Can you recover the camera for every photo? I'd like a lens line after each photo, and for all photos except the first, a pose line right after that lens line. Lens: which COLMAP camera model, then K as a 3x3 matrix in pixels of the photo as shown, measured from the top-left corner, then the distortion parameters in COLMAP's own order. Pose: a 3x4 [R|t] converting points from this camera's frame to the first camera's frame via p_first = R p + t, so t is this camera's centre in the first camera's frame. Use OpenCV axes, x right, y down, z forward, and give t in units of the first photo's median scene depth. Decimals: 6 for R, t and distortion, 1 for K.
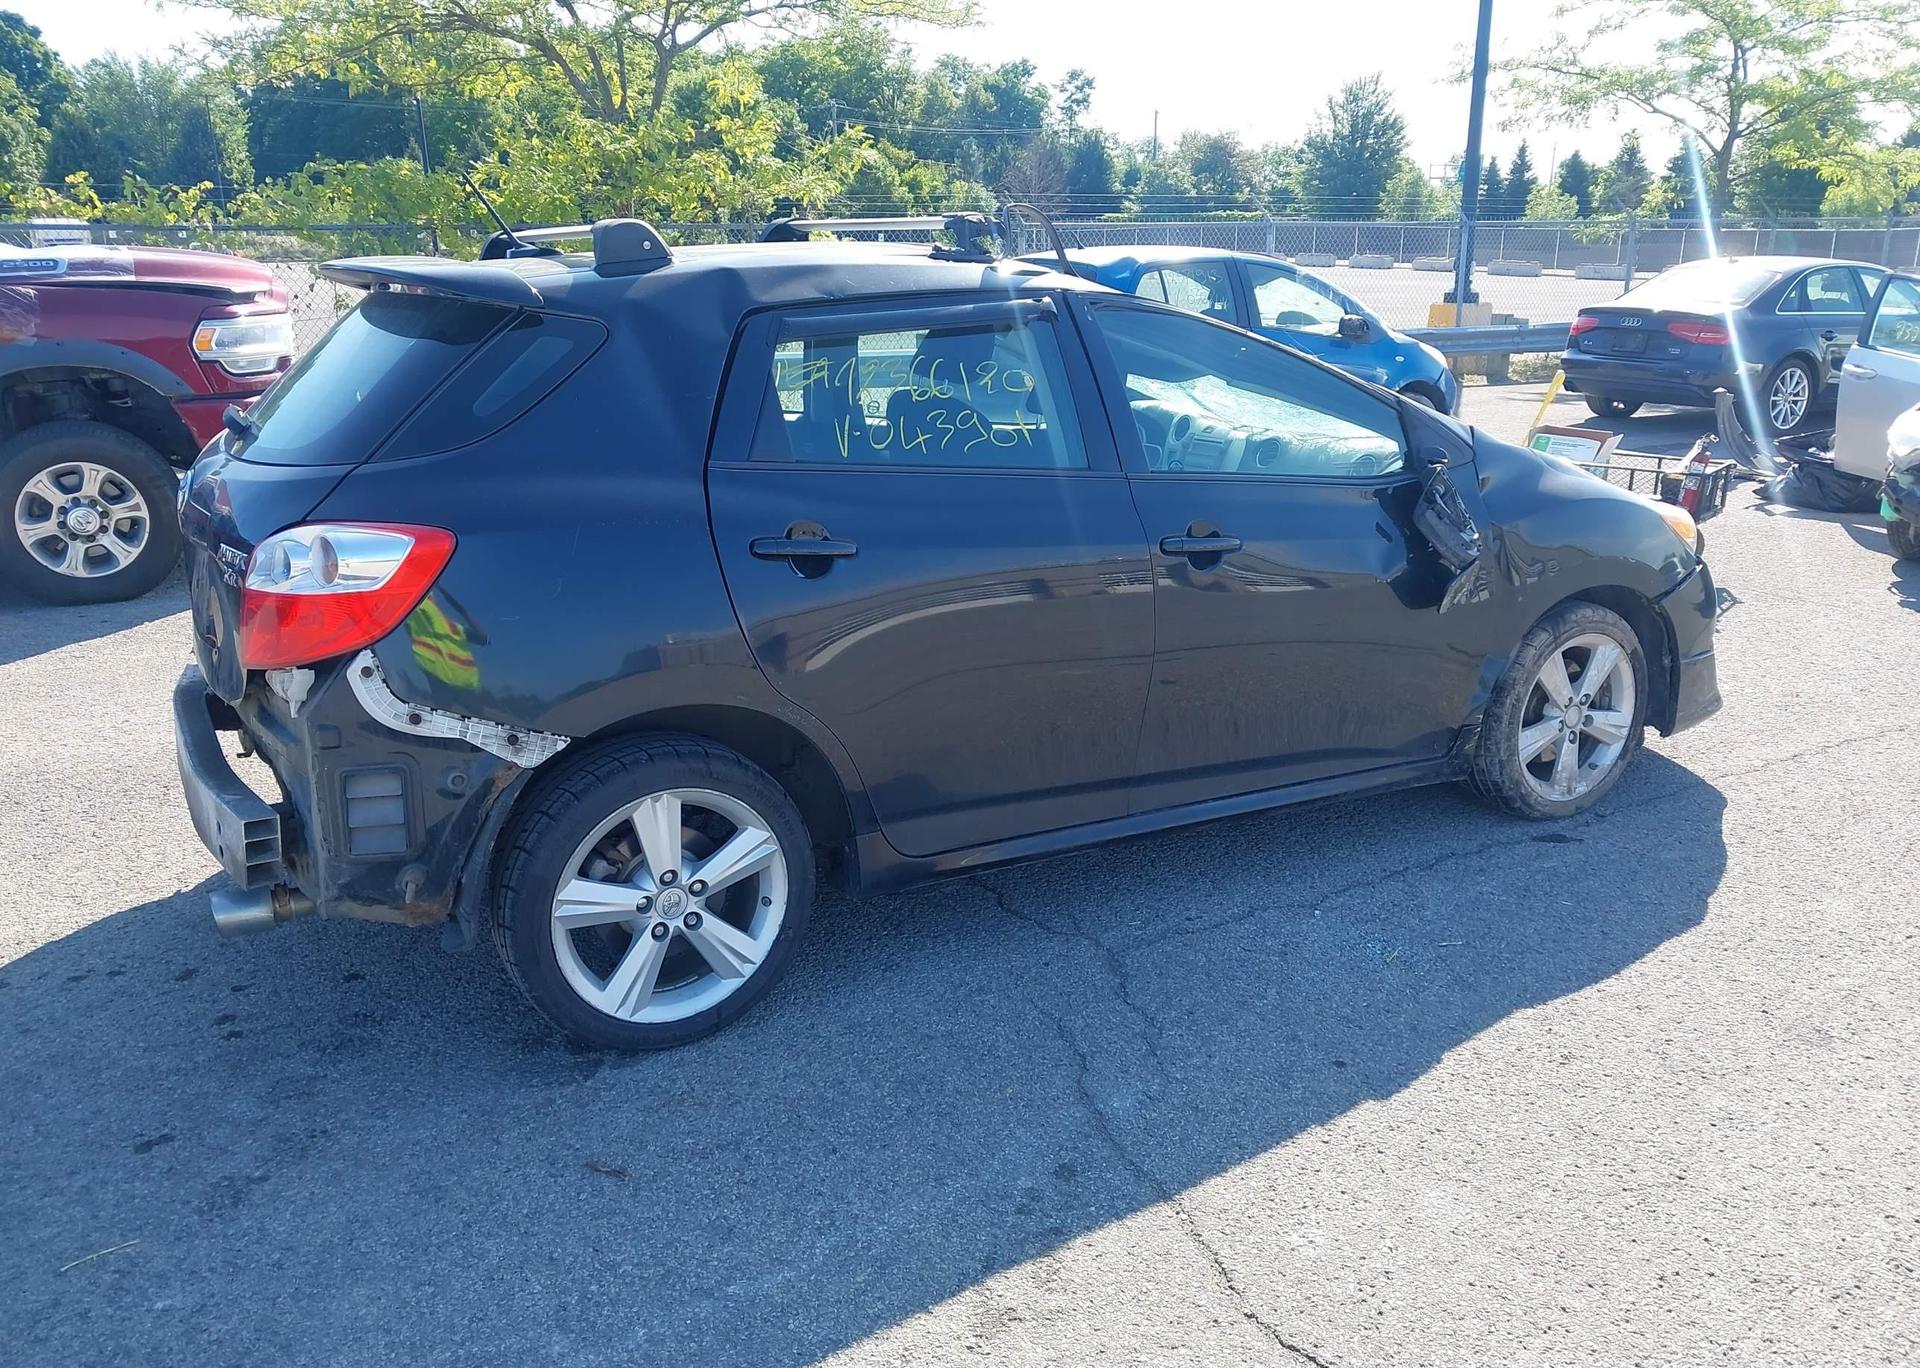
lens RADIAL K [[1532.6, 0, 960.0], [0, 1532.6, 684.0], [0, 0, 1]] dist [0.002522, -0.000143]
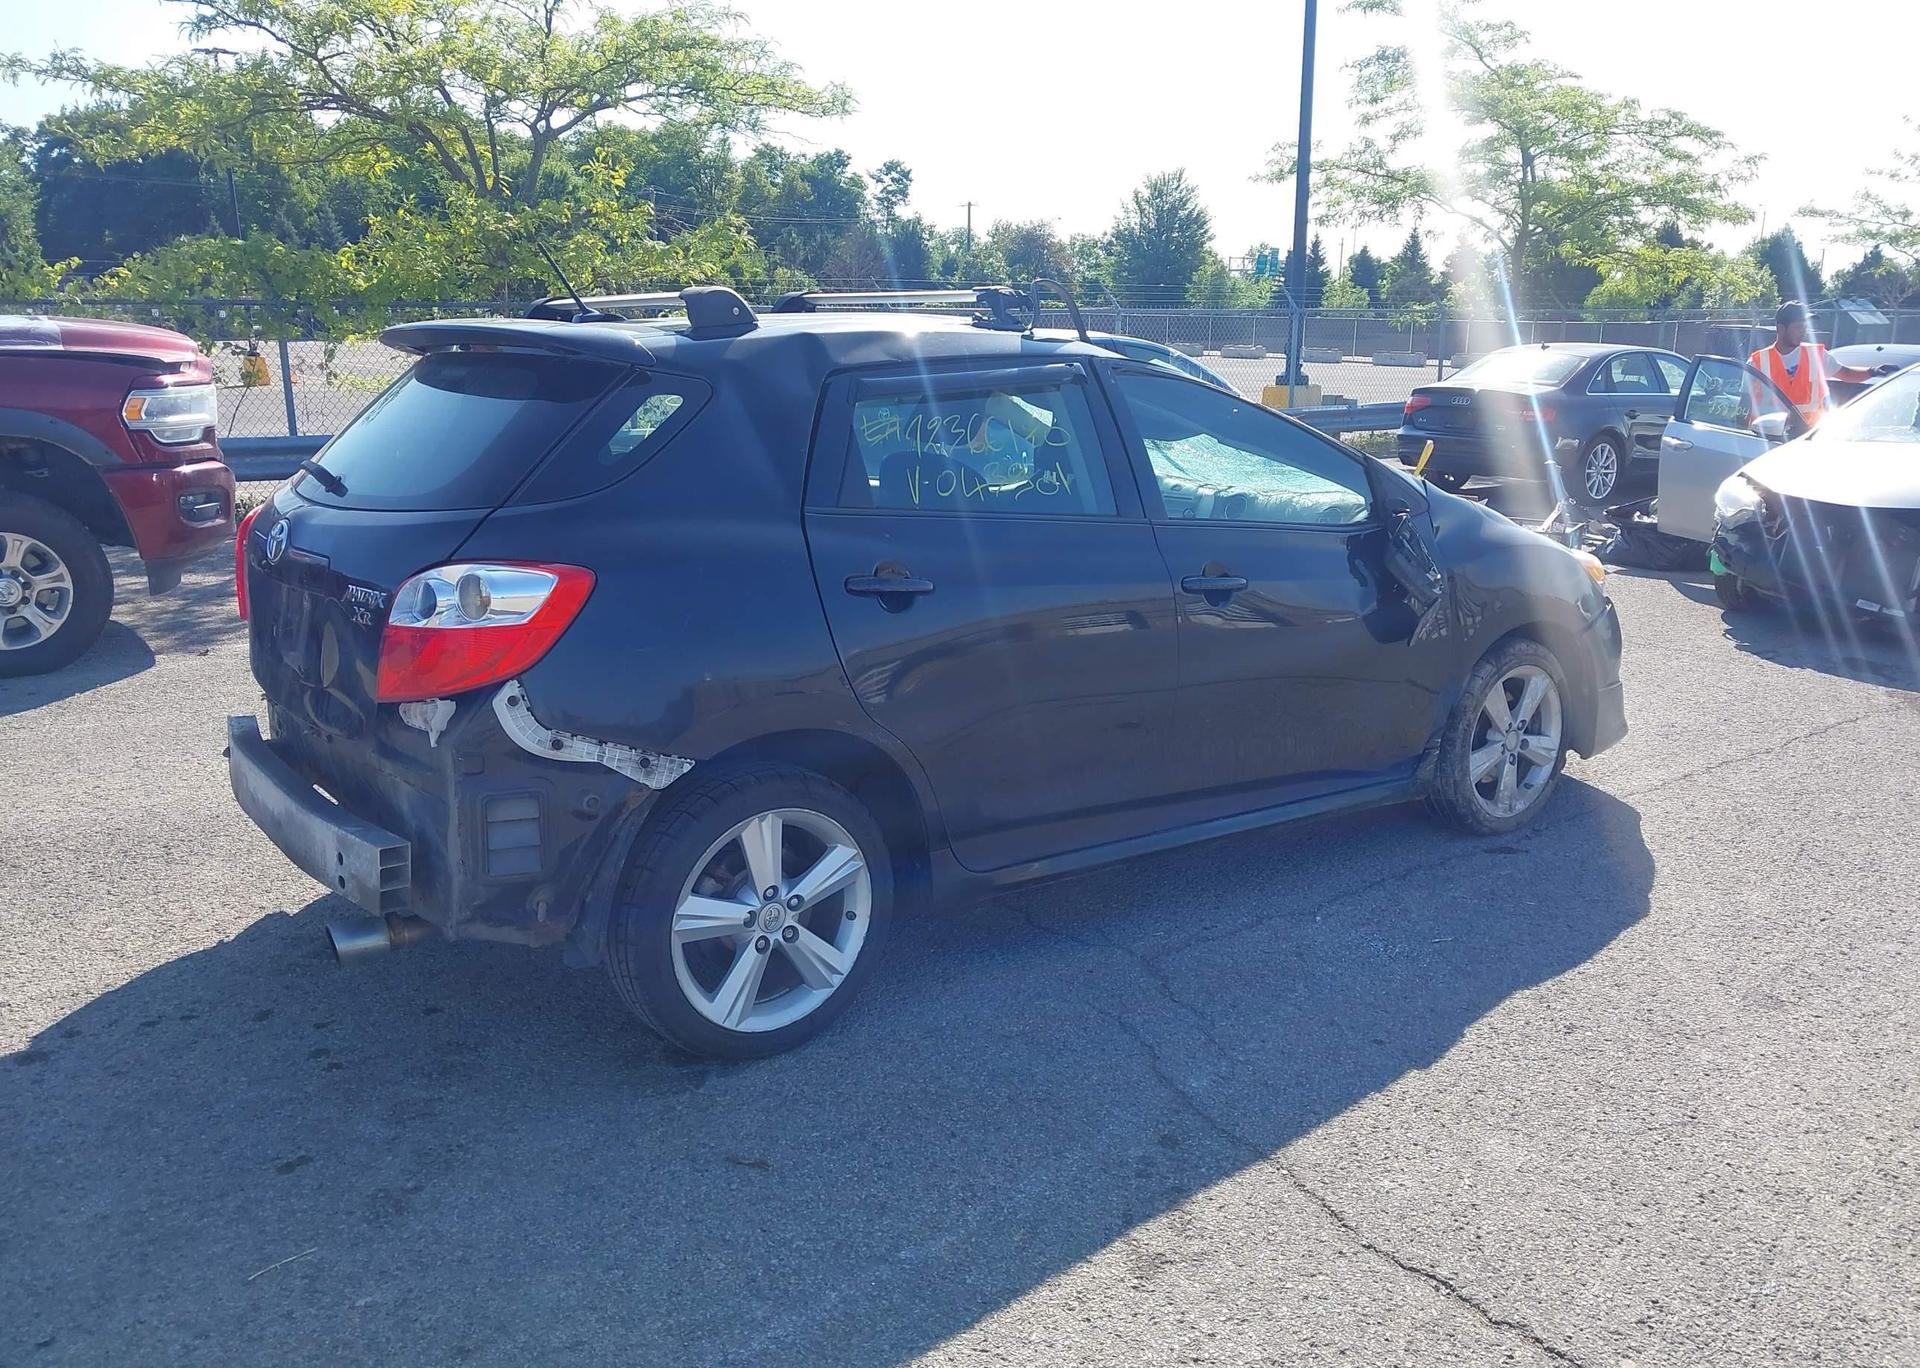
lens RADIAL K [[1533.6, 0, 952.5], [0, 1533.6, 680.0], [0, 0, 1]] dist [0.013816, -0.017495]
pose [[0.992909, -0.018680, 0.117401, -0.174789], [0.025187, 0.998213, -0.054188, 0.036253], [-0.116179, 0.056761, 0.991605, -0.079507]]
